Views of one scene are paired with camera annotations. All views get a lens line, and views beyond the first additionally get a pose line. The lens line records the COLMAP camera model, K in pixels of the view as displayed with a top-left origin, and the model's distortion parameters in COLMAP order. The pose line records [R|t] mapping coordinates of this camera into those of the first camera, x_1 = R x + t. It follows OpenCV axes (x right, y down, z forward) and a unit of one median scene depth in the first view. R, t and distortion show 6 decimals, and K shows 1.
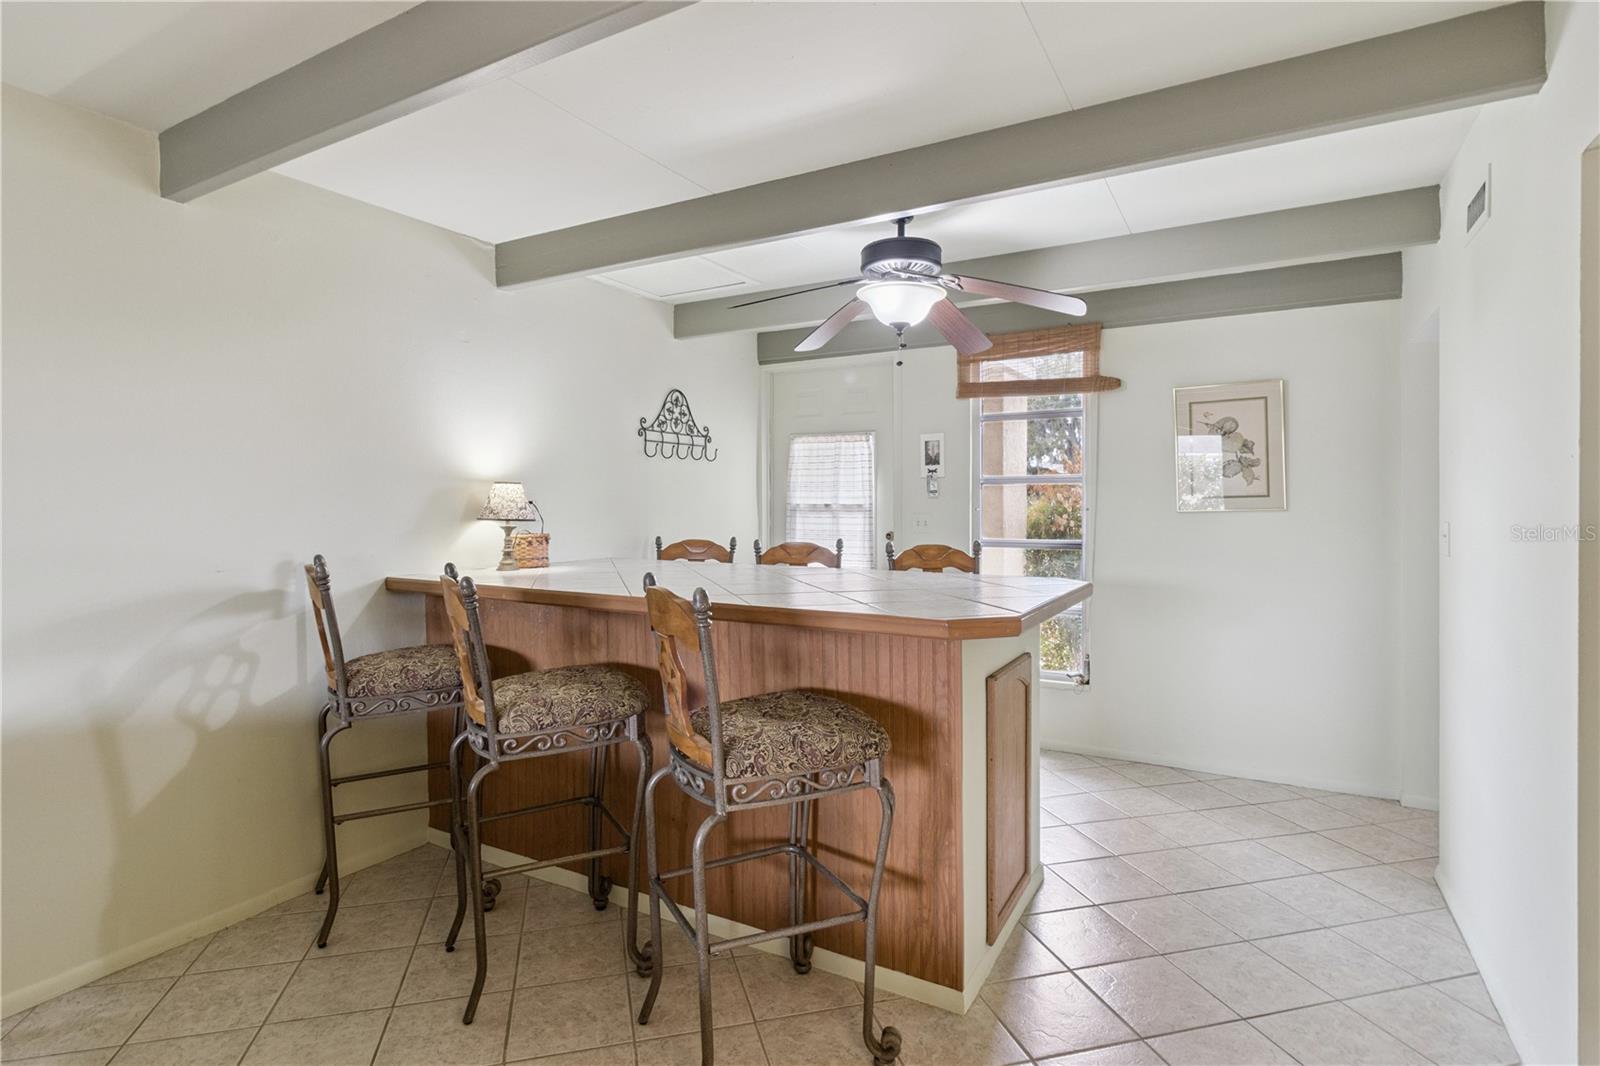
lens RADIAL K [[788.1, 0, 797.2], [0, 788.1, 534.7], [0, 0, 1]] dist [-0.000136, -0.001580]
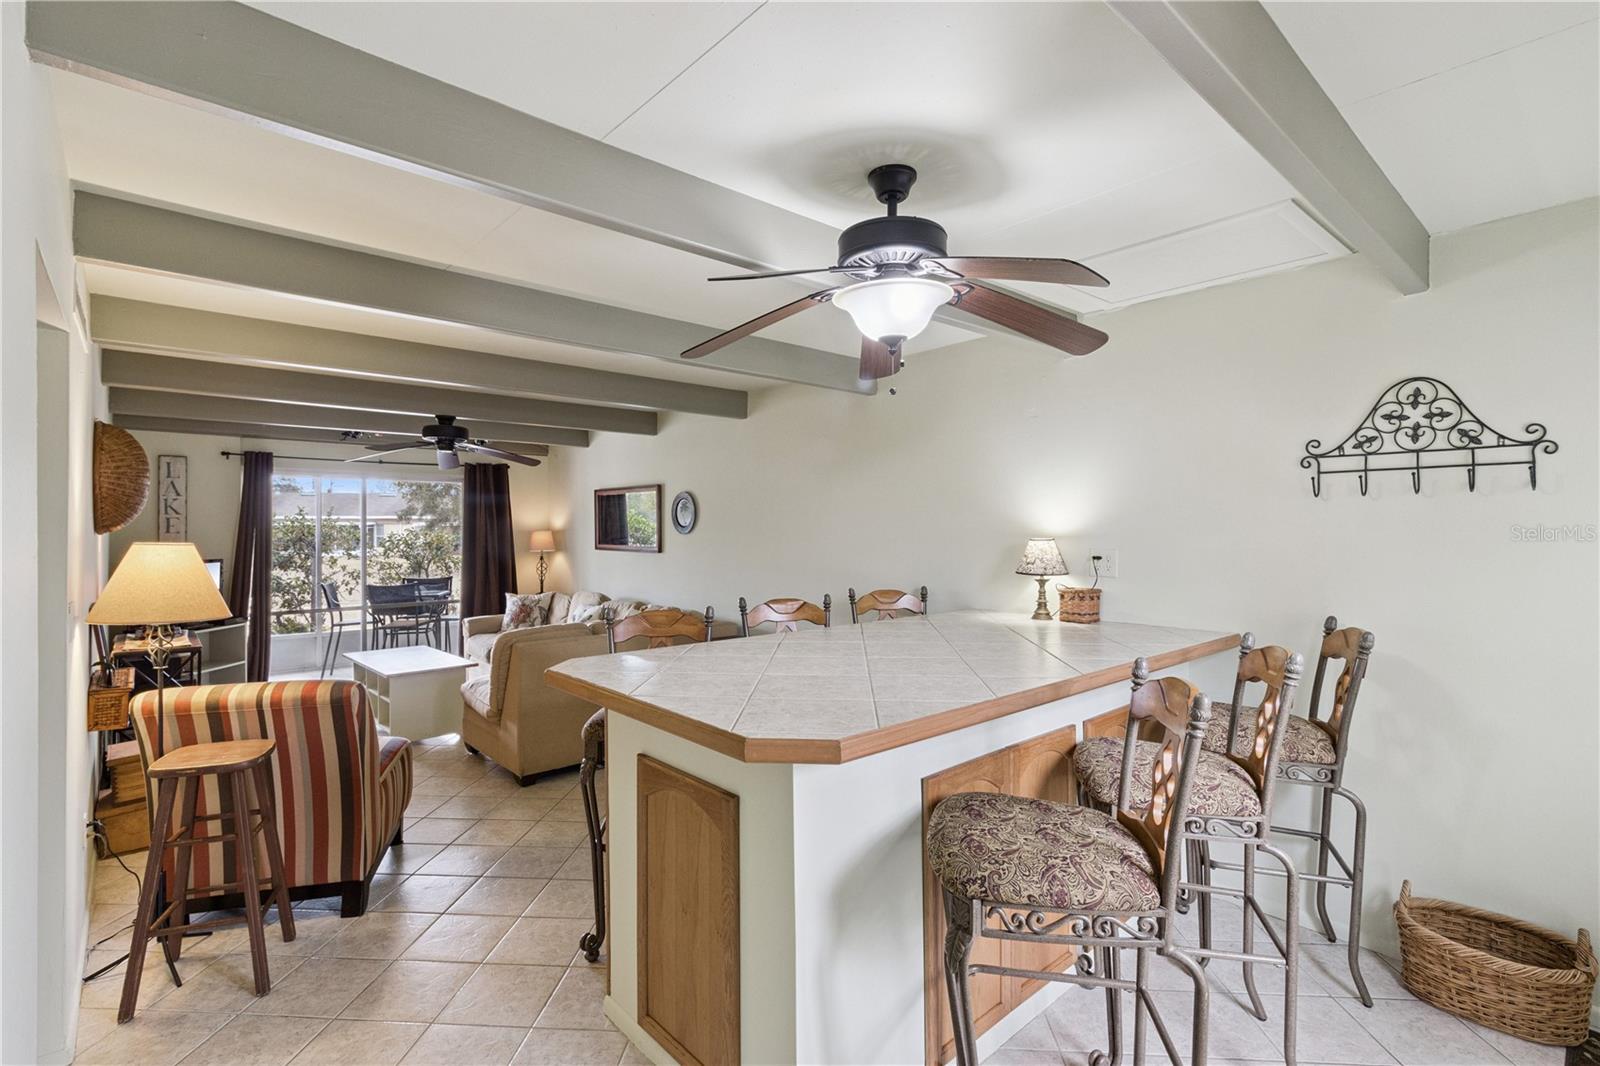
lens RADIAL K [[757.6, 0, 795.9], [0, 757.6, 536.7], [0, 0, 1]] dist [0.003927, 0.000078]
pose [[-0.305860, 0.013288, -0.951984, 0.547129], [-0.036005, 0.999026, 0.025513, -0.062450], [0.951395, 0.042080, -0.305084, 0.743655]]
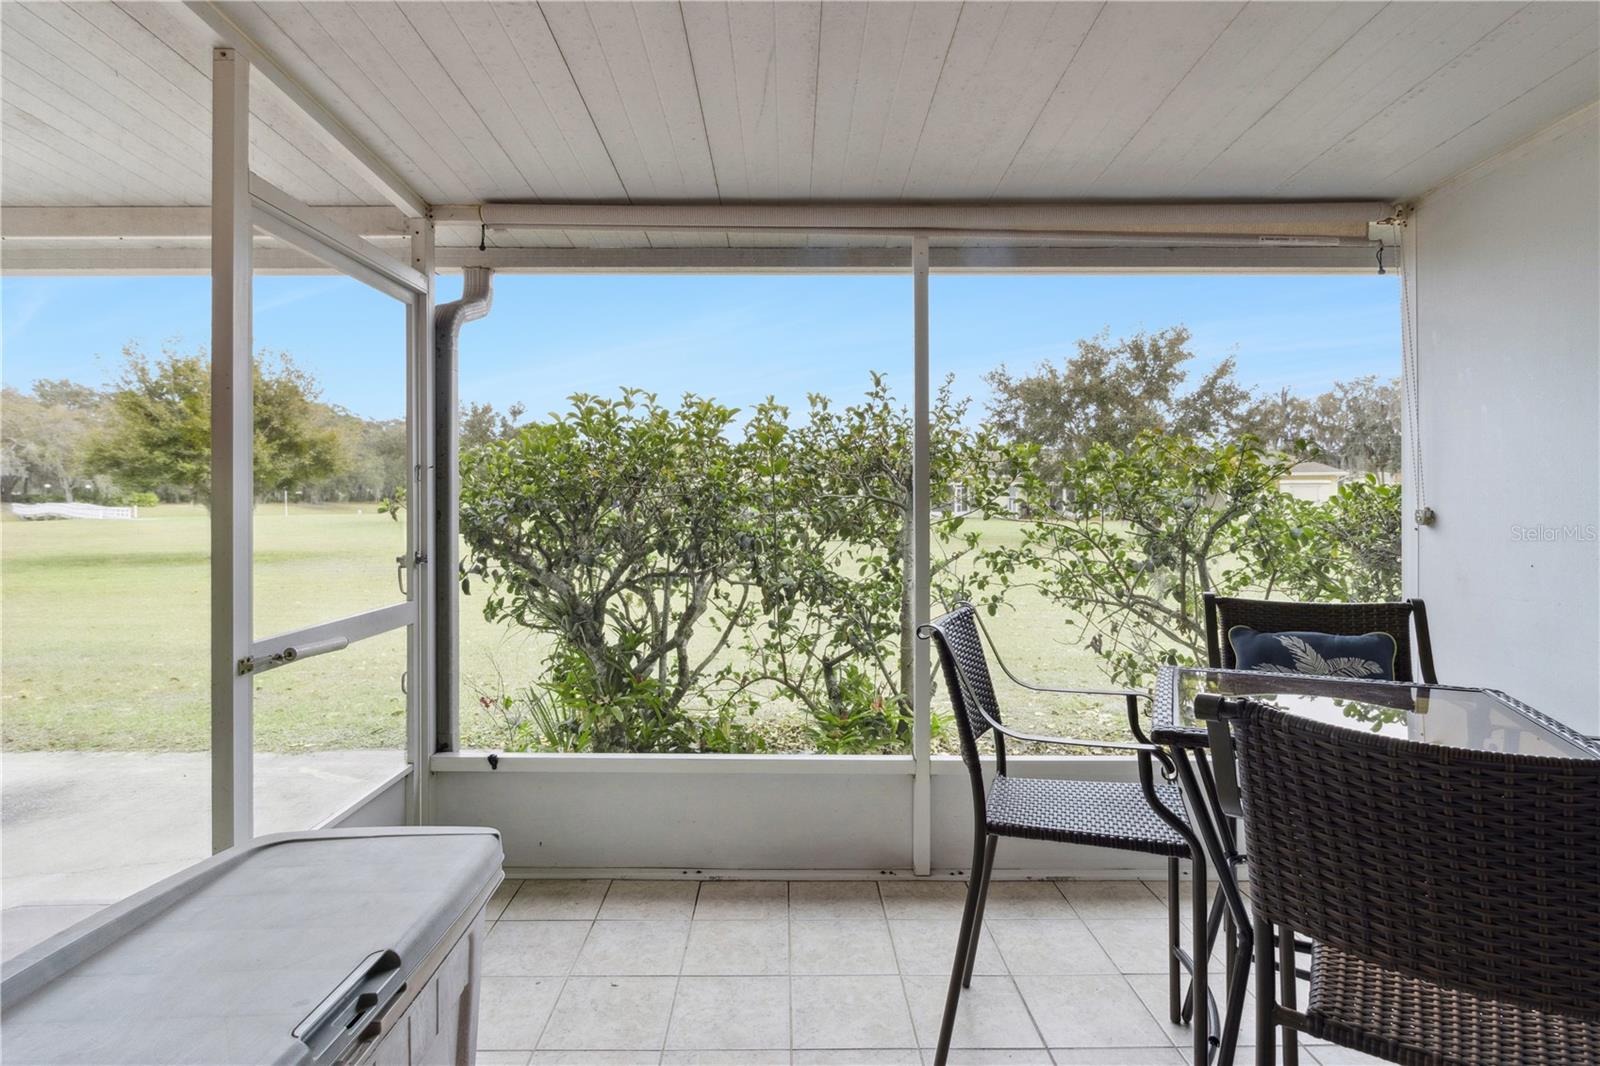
lens RADIAL K [[788.1, 0, 788.8], [0, 788.1, 491.3], [0, 0, 1]] dist [-0.000136, -0.001580]
pose [[-0.857914, 0.003991, -0.513778, -0.534237], [-0.013614, 0.999442, 0.030497, 0.053723], [0.513613, 0.033158, -0.857381, -0.547946]]
